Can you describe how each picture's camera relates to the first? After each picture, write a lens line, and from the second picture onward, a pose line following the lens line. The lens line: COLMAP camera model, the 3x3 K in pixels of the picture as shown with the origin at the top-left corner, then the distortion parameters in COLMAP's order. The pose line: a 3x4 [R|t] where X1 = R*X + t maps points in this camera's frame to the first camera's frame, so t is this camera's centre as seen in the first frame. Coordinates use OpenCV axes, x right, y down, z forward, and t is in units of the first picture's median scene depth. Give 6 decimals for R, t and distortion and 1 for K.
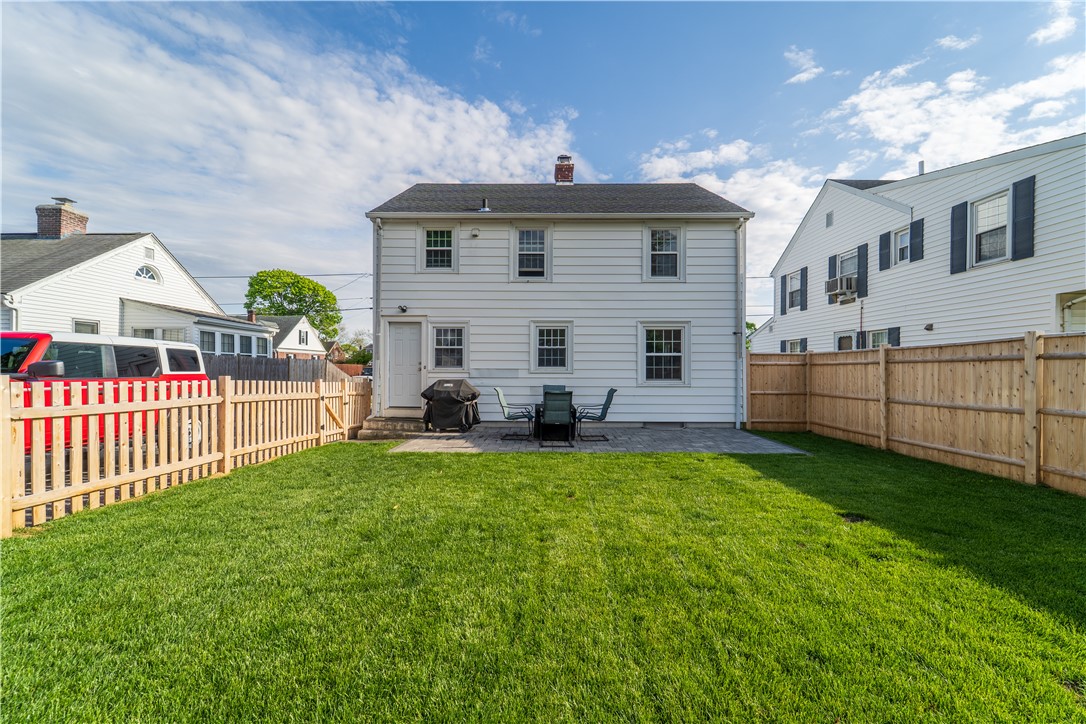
lens RADIAL K [[442.7, 0, 541.0], [0, 442.7, 370.0], [0, 0, 1]] dist [0.006057, -0.002101]
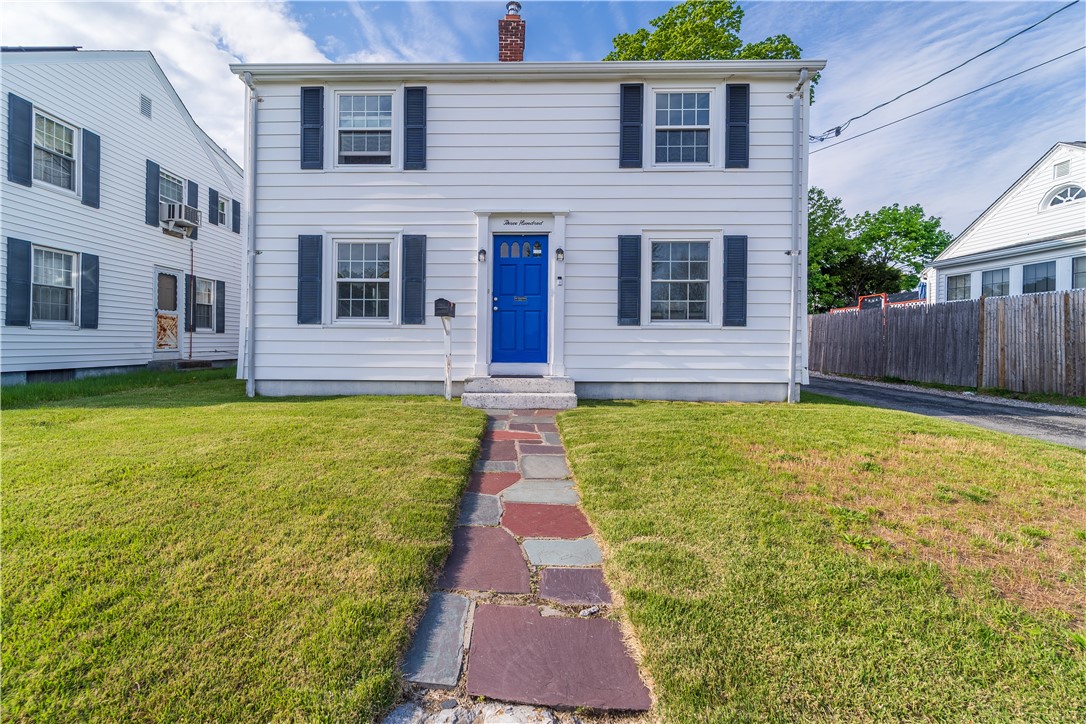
lens RADIAL K [[442.7, 0, 528.7], [0, 442.7, 340.9], [0, 0, 1]] dist [0.006057, -0.002101]
pose [[-0.999935, -0.011282, -0.001604, 0.025292], [-0.011271, 0.999915, -0.006534, 0.059066], [0.001677, -0.006515, -0.999977, 2.372220]]
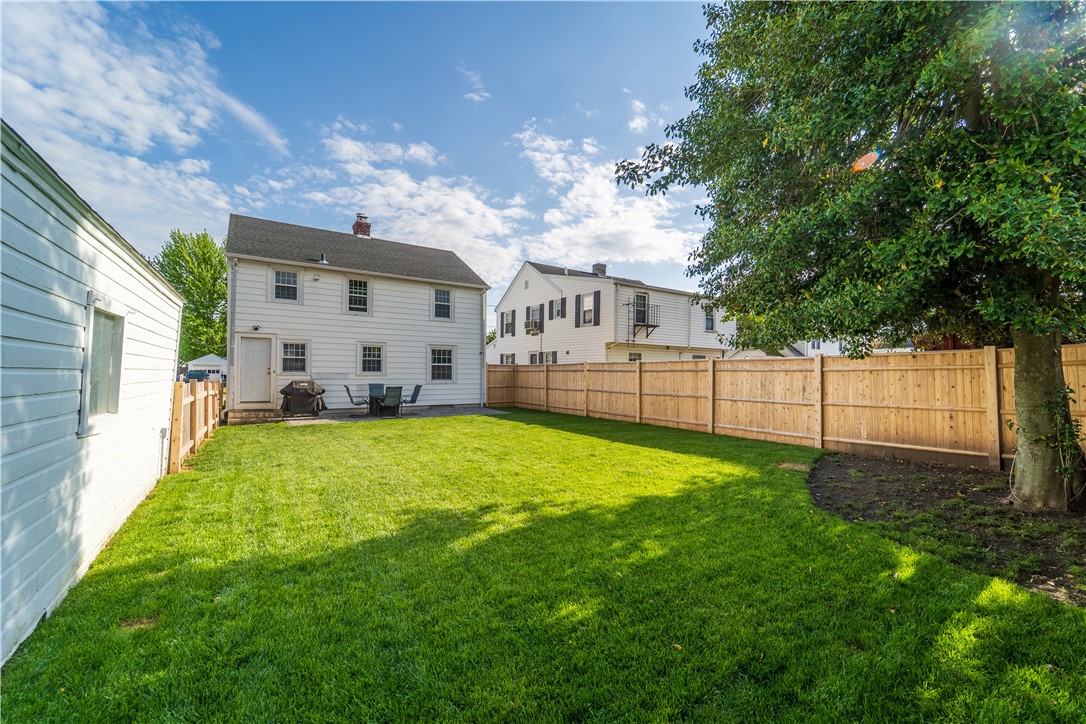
lens RADIAL K [[442.7, 0, 542.1], [0, 442.7, 365.5], [0, 0, 1]] dist [0.006057, -0.002101]
pose [[0.822510, 0.011069, 0.568643, -0.359430], [-0.004194, 0.999901, -0.013398, -0.010679], [-0.568736, 0.008635, 0.822475, -0.584283]]
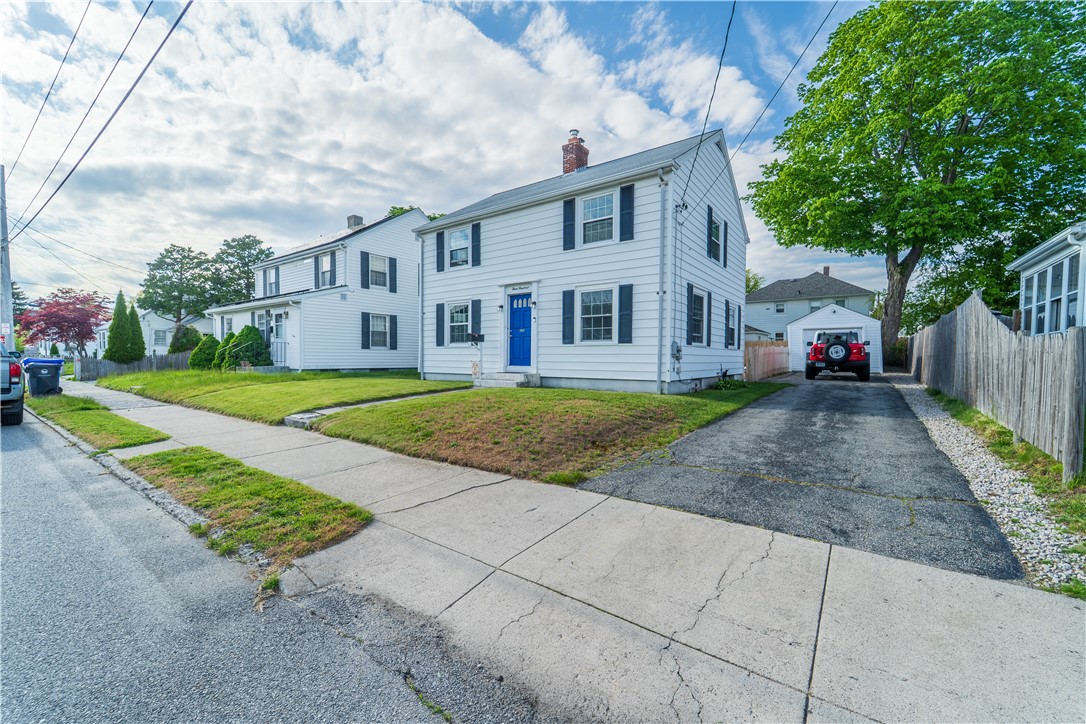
lens RADIAL K [[442.7, 0, 544.6], [0, 442.7, 365.3], [0, 0, 1]] dist [0.006057, -0.002101]
pose [[-0.817786, -0.018800, 0.575216, -0.749389], [-0.008480, 0.999751, 0.020620, 0.060842], [-0.575460, 0.011985, -0.817742, 2.667203]]
